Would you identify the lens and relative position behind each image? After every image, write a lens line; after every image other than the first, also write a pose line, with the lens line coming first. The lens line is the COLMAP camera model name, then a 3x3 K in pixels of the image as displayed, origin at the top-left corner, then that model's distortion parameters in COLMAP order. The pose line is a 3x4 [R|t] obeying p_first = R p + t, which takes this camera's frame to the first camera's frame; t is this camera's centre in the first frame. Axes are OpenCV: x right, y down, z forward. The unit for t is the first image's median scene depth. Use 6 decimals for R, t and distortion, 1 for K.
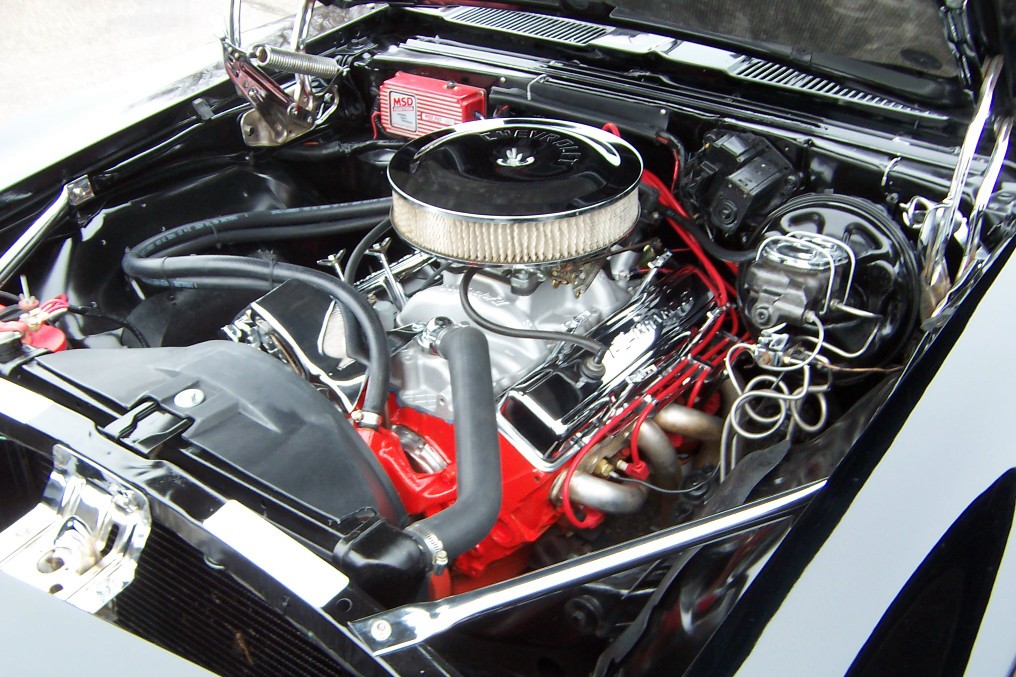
lens RADIAL K [[1106.9, 0, 508.5], [0, 1106.9, 435.1], [0, 0, 1]] dist [-0.078030, 0.011951]
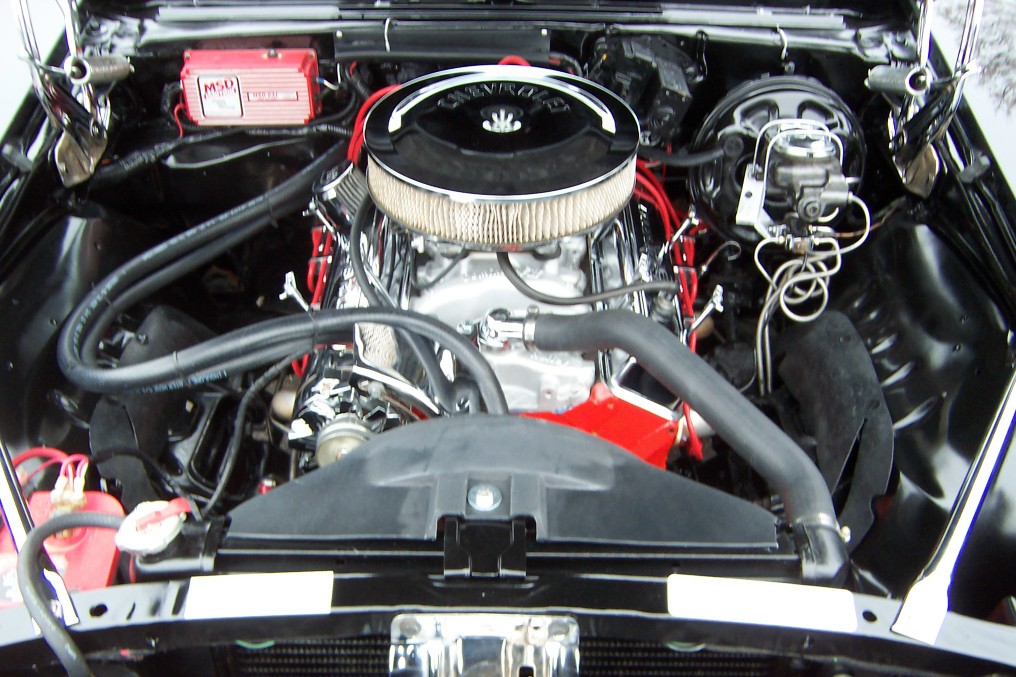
lens RADIAL K [[1106.9, 0, 508.5], [0, 1106.9, 435.1], [0, 0, 1]] dist [-0.078030, 0.011951]
pose [[0.807321, -0.383931, 0.448140, -0.482090], [0.327074, 0.923218, 0.201720, -0.183987], [-0.491177, -0.016278, 0.870908, 0.183209]]
